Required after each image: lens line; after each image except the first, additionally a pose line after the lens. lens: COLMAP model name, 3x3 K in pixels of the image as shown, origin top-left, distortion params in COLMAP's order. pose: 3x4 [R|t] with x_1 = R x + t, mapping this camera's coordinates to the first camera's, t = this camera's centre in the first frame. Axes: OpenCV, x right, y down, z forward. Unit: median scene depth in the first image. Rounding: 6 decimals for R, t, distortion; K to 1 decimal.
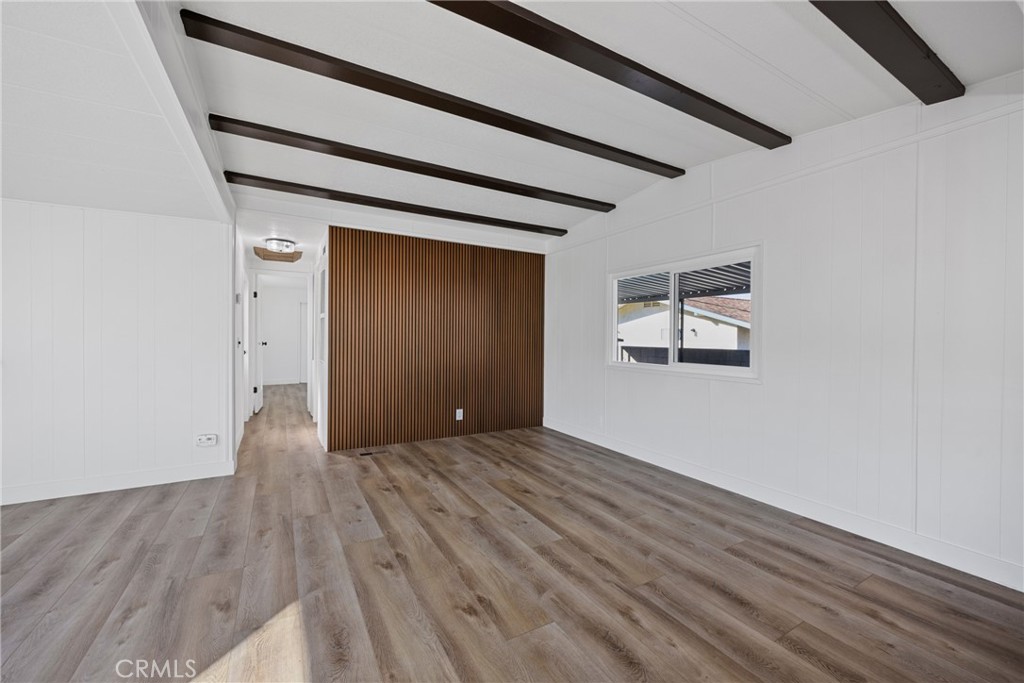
lens RADIAL K [[403.3, 0, 509.0], [0, 403.3, 338.2], [0, 0, 1]] dist [0.002473, -0.000299]
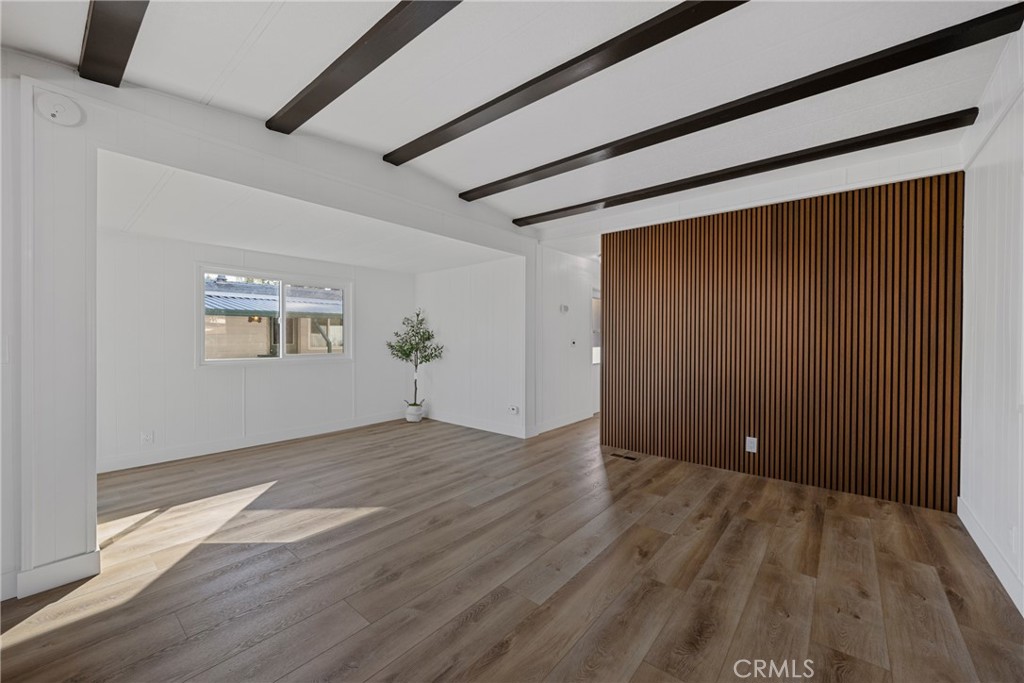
lens RADIAL K [[403.3, 0, 509.0], [0, 403.3, 338.2], [0, 0, 1]] dist [0.002473, -0.000299]
pose [[0.347041, -0.001297, -0.937849, 0.682778], [-0.003317, 0.999991, -0.002610, 0.003573], [0.937844, 0.004016, 0.347034, 0.573772]]
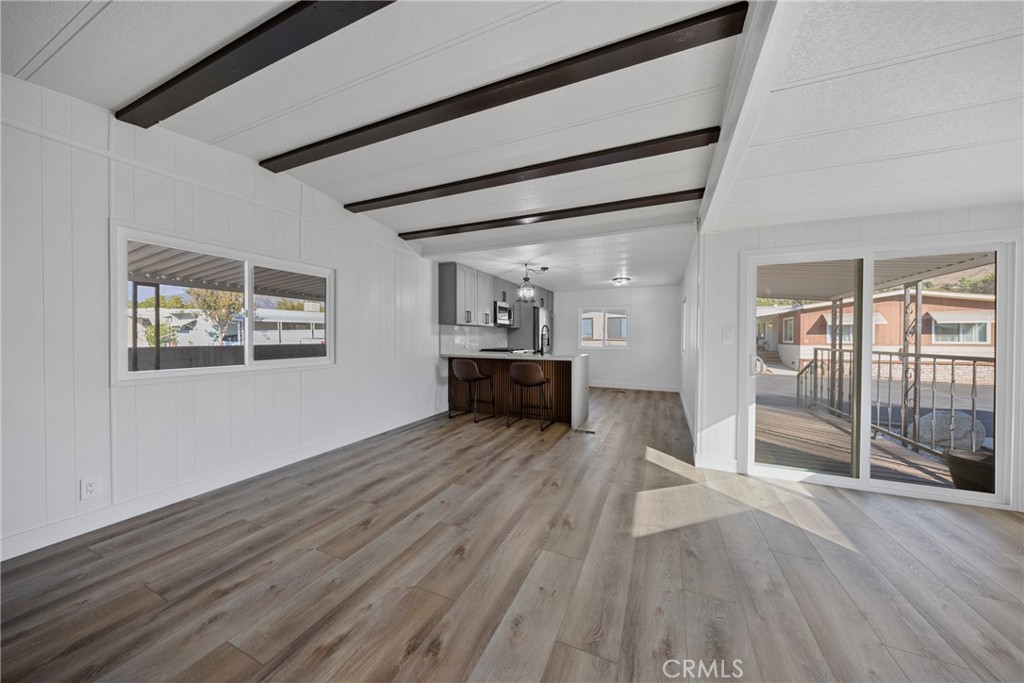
lens RADIAL K [[340.1, 0, 511.3], [0, 340.1, 339.6], [0, 0, 1]] dist [-0.007583, -0.000073]
pose [[-0.591441, -0.017789, 0.806152, -0.744162], [-0.005579, 0.999823, 0.017970, -0.008125], [-0.806329, 0.006131, -0.591436, 1.268644]]
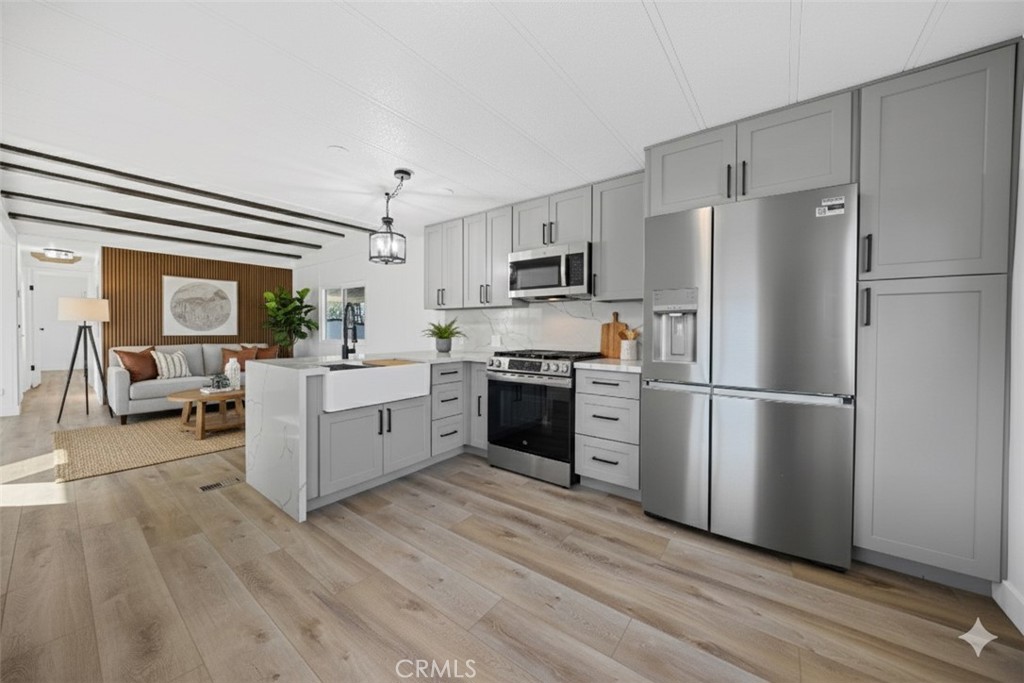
lens RADIAL K [[371.7, 0, 500.5], [0, 371.7, 332.7], [0, 0, 1]] dist [-0.013144, 0.000066]
pose [[0.933003, -0.018204, 0.359407, 0.590104], [0.013818, 0.999795, 0.014768, 0.021034], [-0.359602, -0.008813, 0.933064, -1.015271]]
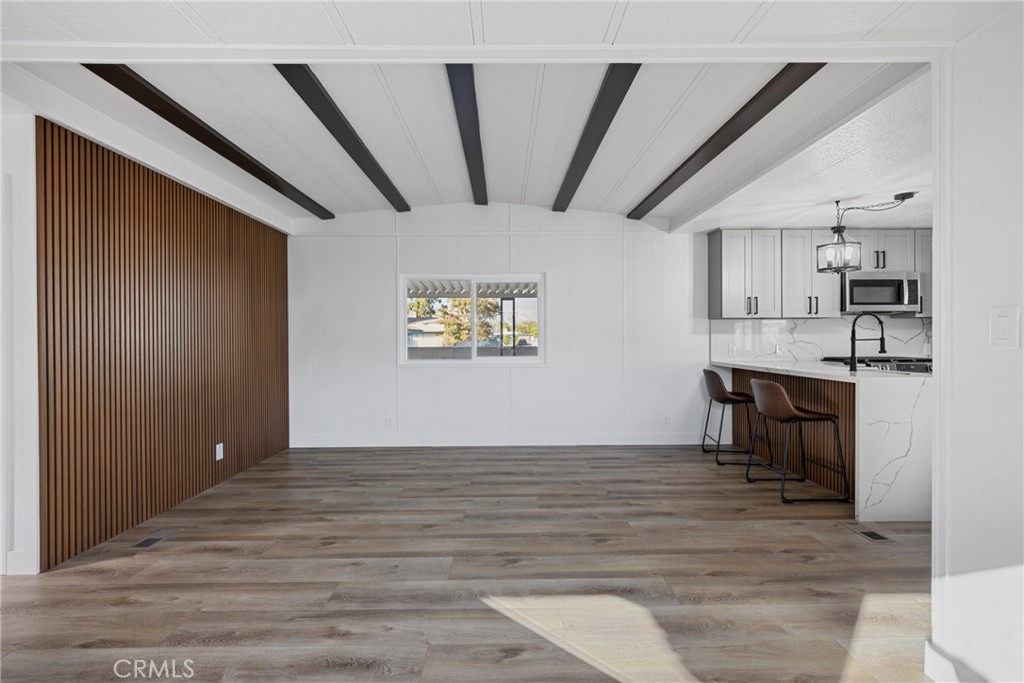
lens RADIAL K [[458.7, 0, 508.9], [0, 458.7, 340.0], [0, 0, 1]] dist [0.001206, -0.001145]
pose [[0.483554, -0.015451, 0.875178, -0.950626], [0.012105, 0.999867, 0.010964, -0.003978], [-0.875231, 0.005292, 0.483677, 0.325603]]
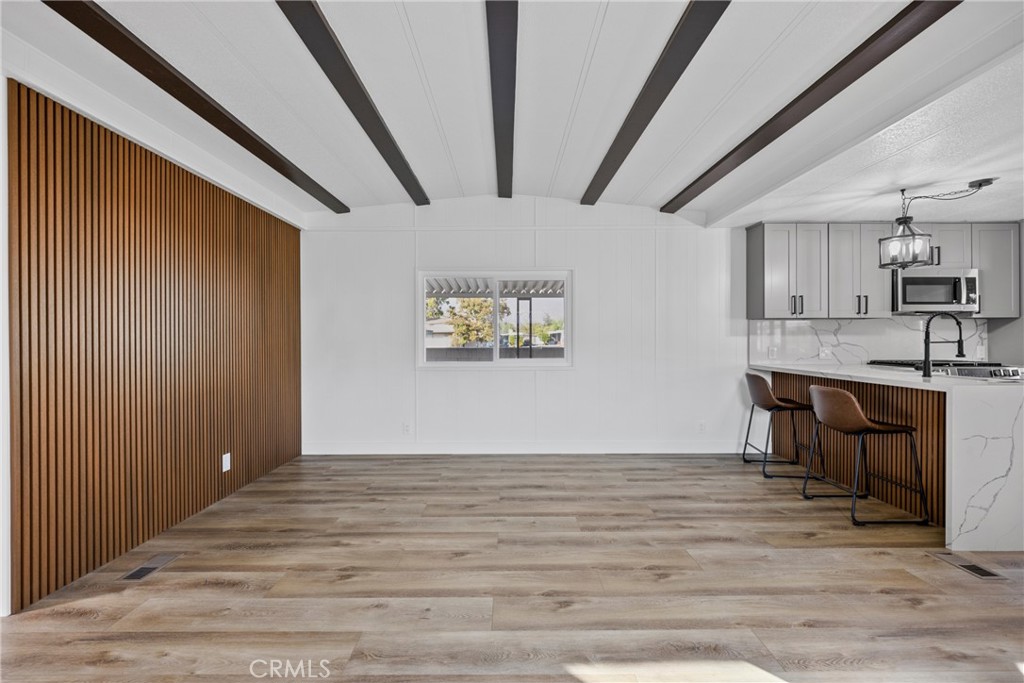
lens RADIAL K [[445.3, 0, 508.9], [0, 445.3, 340.4], [0, 0, 1]] dist [-0.002712, -0.000012]
pose [[0.492498, -0.014022, 0.870201, -0.854784], [0.010171, 0.999895, 0.010355, -0.005860], [-0.870254, 0.003751, 0.492589, 0.461890]]
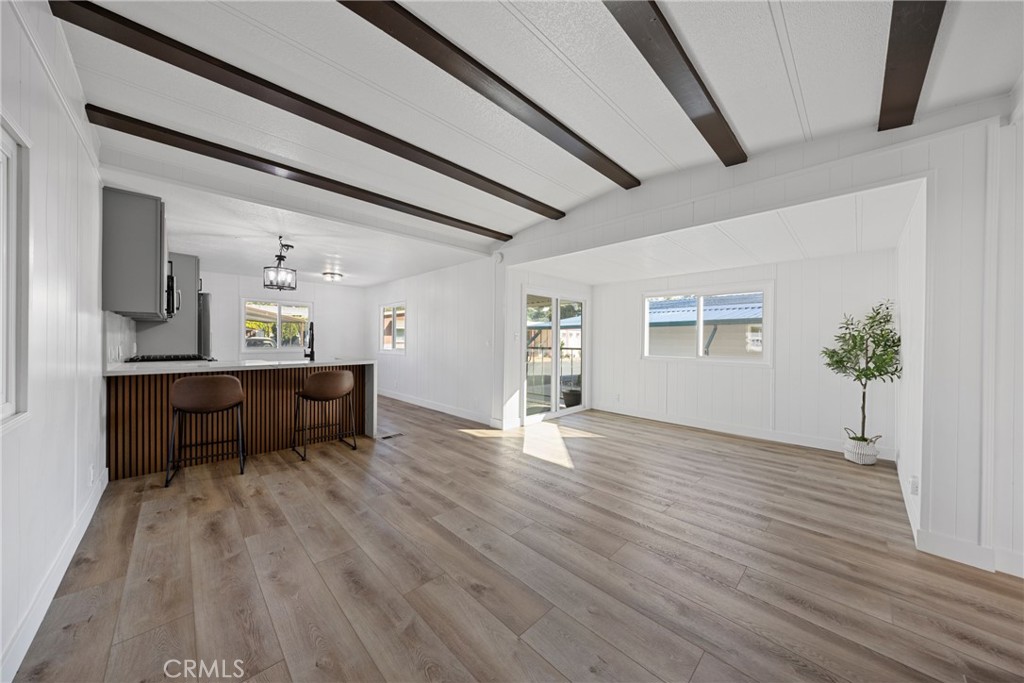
lens RADIAL K [[340.1, 0, 511.3], [0, 340.1, 339.6], [0, 0, 1]] dist [-0.007583, -0.000073]
pose [[-0.965956, -0.016463, -0.258183, 0.144496], [-0.017612, 0.999843, 0.002140, 0.000335], [0.258108, 0.006614, -0.966094, 1.637668]]
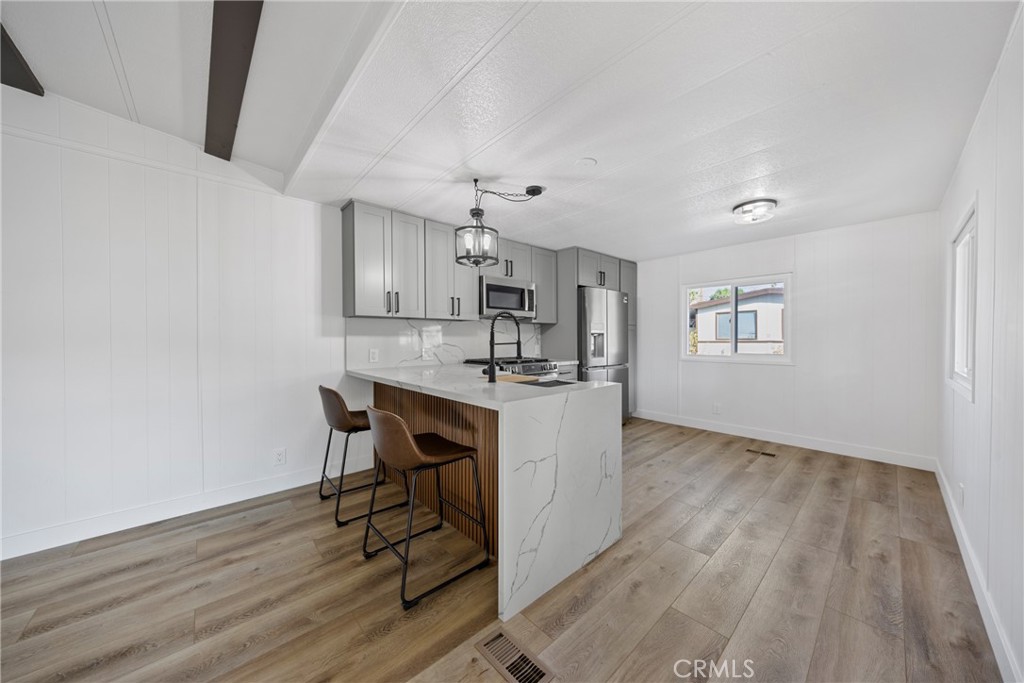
lens RADIAL K [[344.3, 0, 512.0], [0, 344.3, 341.5], [0, 0, 1]] dist [-0.008059, -0.000033]
pose [[-0.215724, -0.017324, 0.976301, -0.170686], [0.004450, 0.999815, 0.018725, 0.000693], [-0.976444, 0.008384, -0.215607, 0.232040]]
